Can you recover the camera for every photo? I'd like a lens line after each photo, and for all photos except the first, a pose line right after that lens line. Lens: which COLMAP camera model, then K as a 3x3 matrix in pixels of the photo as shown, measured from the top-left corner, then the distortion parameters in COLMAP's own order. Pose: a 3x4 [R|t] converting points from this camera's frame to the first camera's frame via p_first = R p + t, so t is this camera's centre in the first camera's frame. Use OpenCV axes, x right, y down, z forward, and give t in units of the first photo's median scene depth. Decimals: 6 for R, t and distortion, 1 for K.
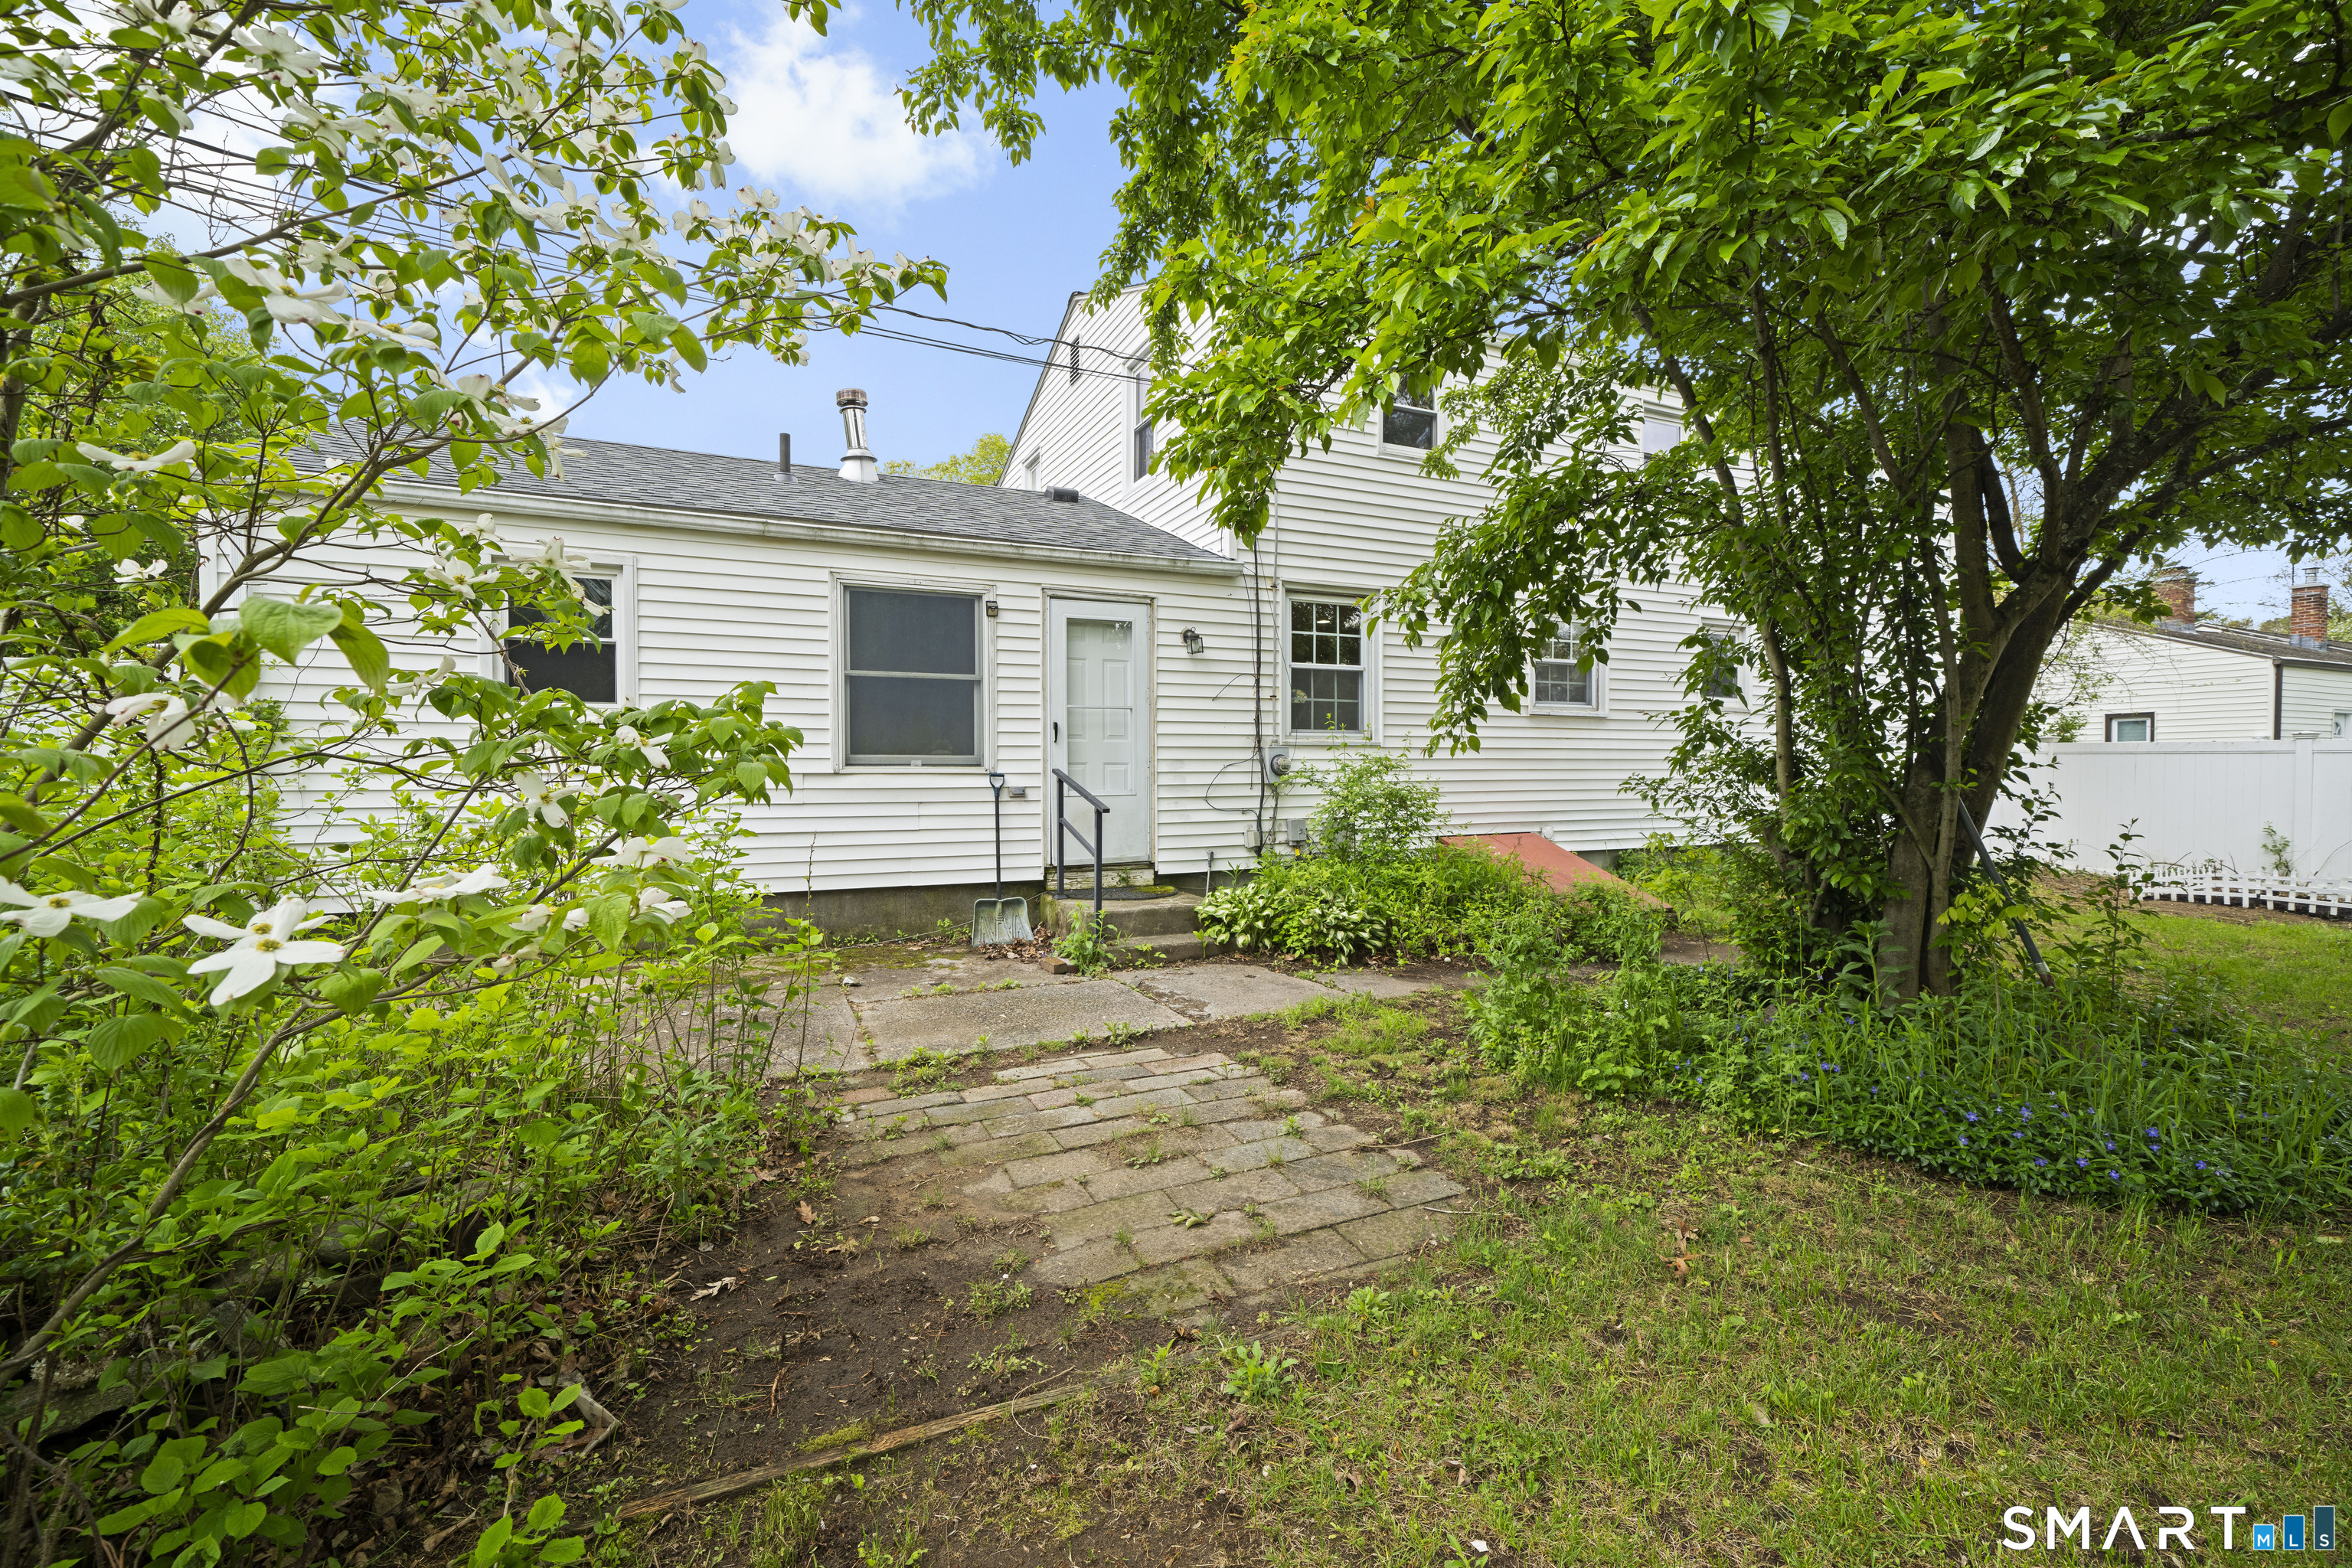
lens RADIAL K [[986.0, 0, 1172.6], [0, 986.0, 791.0], [0, 0, 1]] dist [-0.001515, 0.000804]
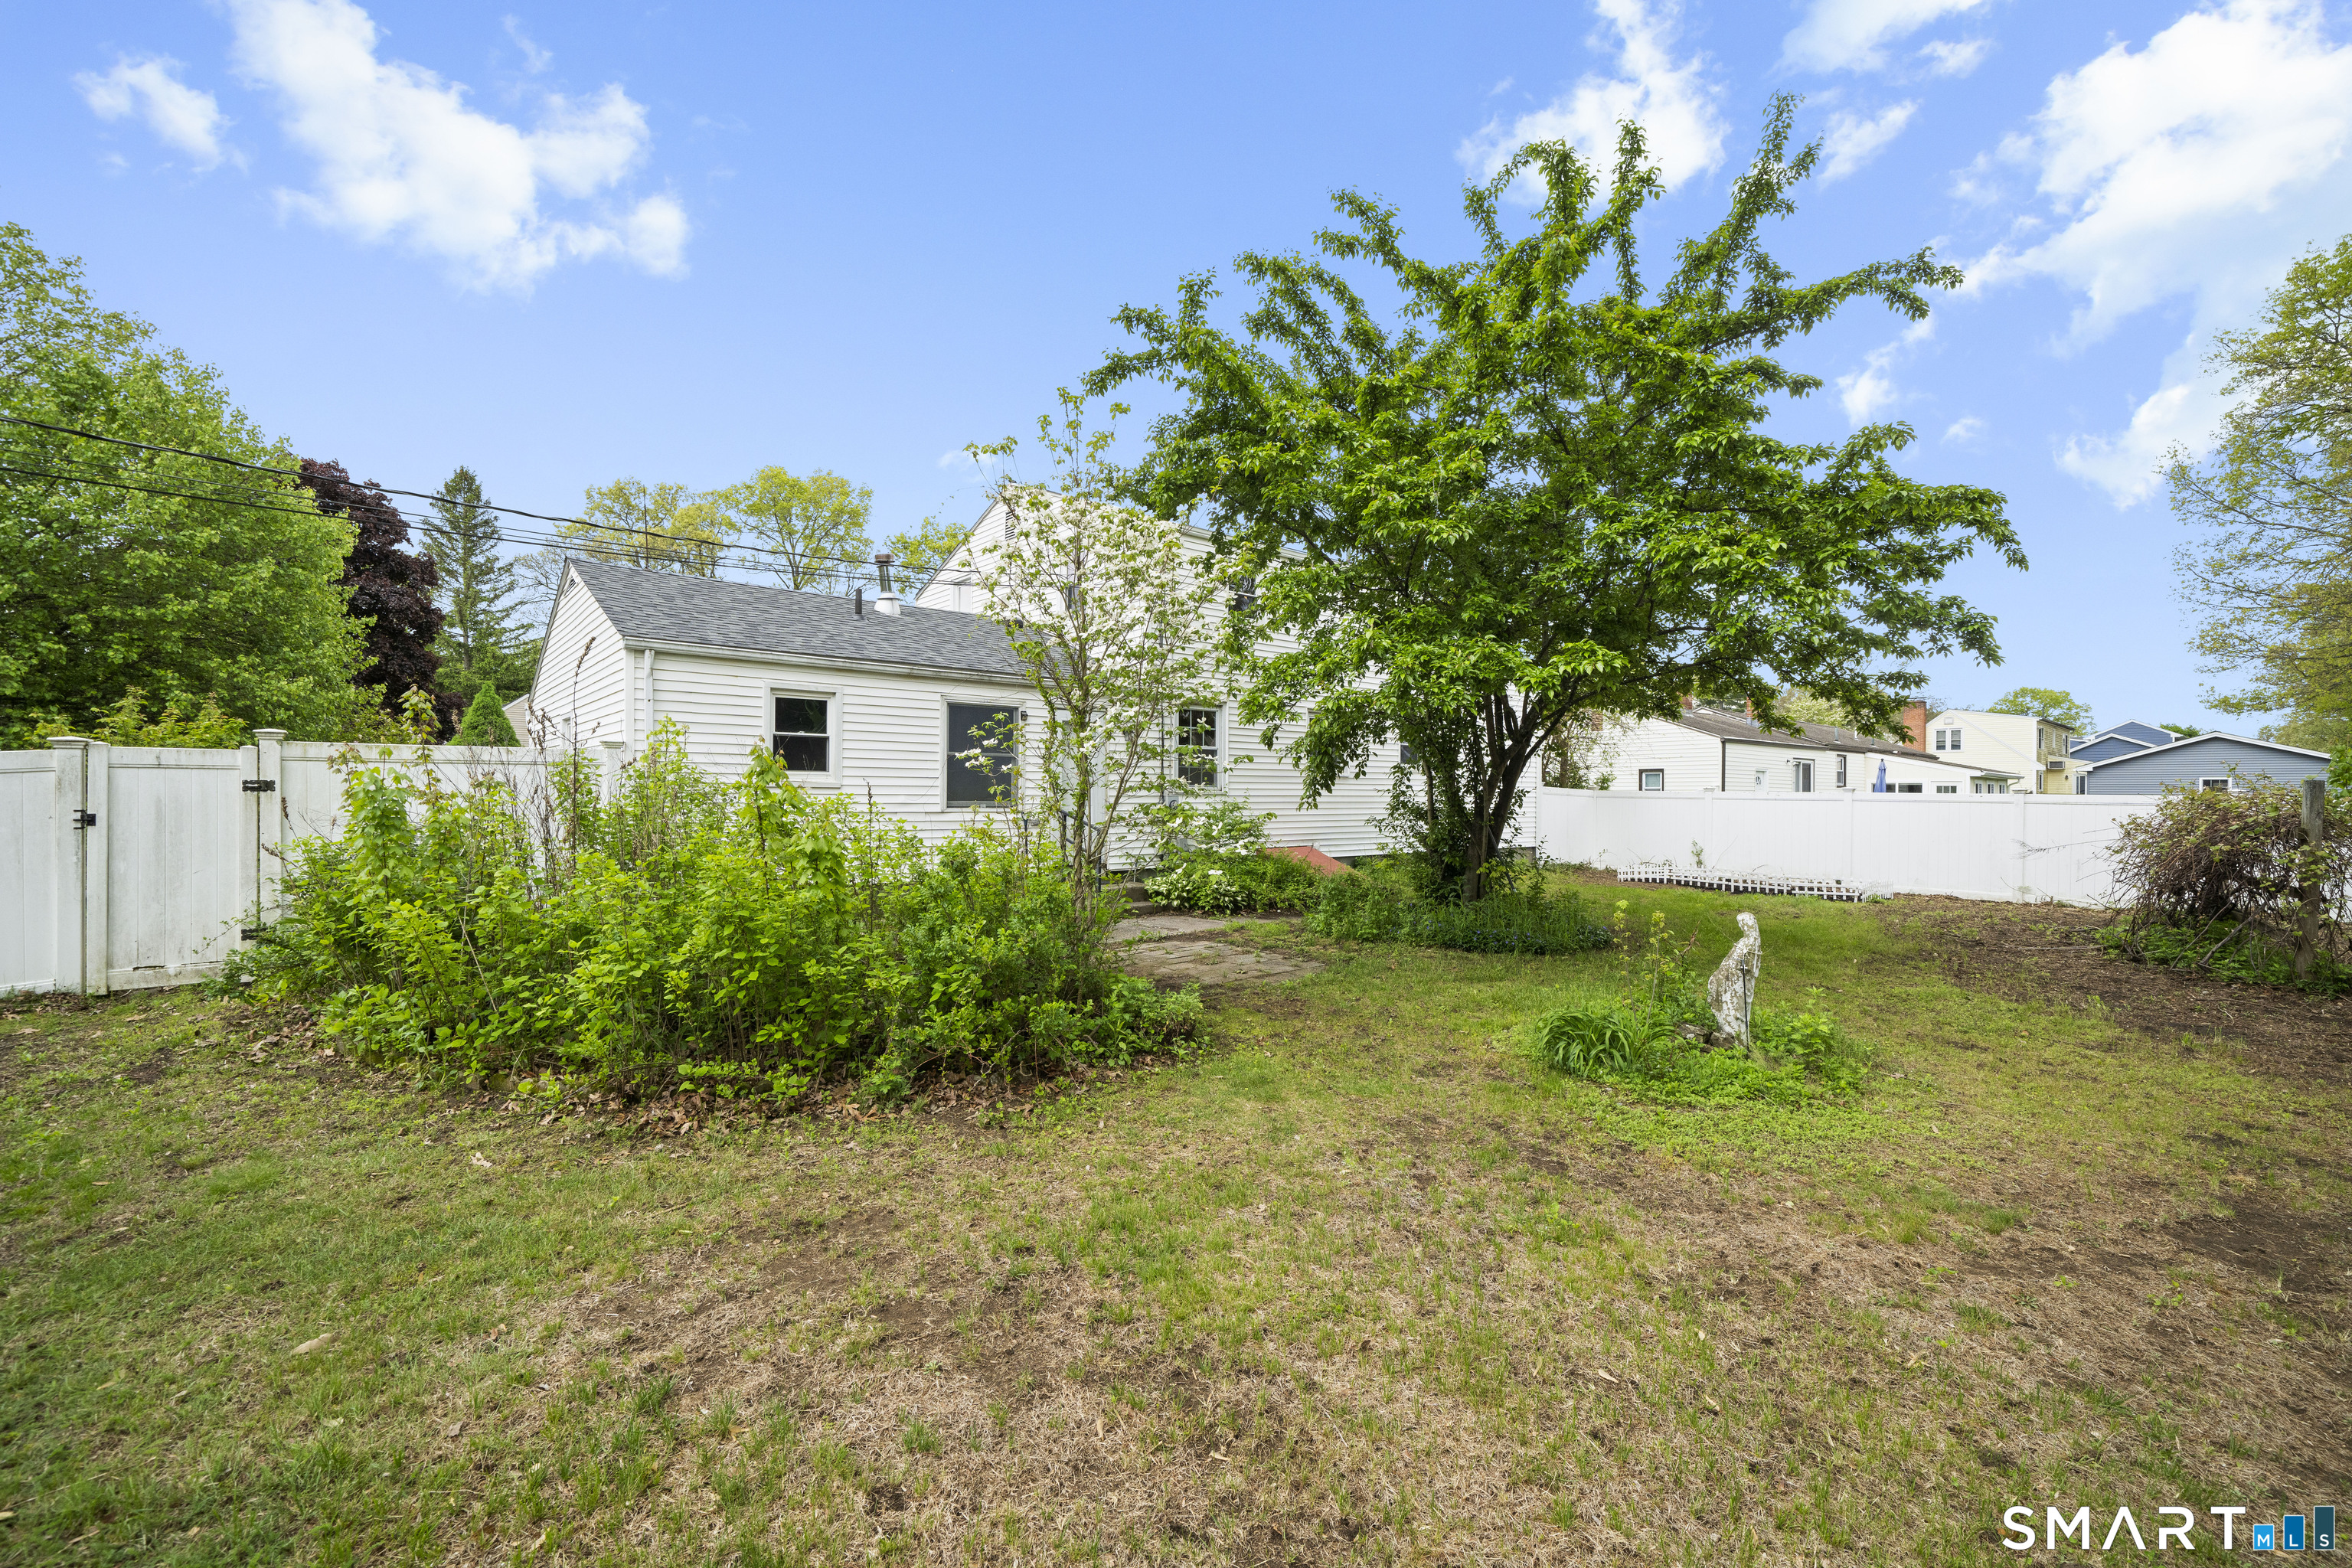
lens RADIAL K [[986.0, 0, 1181.4], [0, 986.0, 790.0], [0, 0, 1]] dist [-0.001515, 0.000804]
pose [[0.963199, 0.008619, 0.268650, -0.425826], [-0.001904, 0.999679, -0.025245, -0.014665], [-0.268781, 0.023804, 0.962907, -0.806678]]
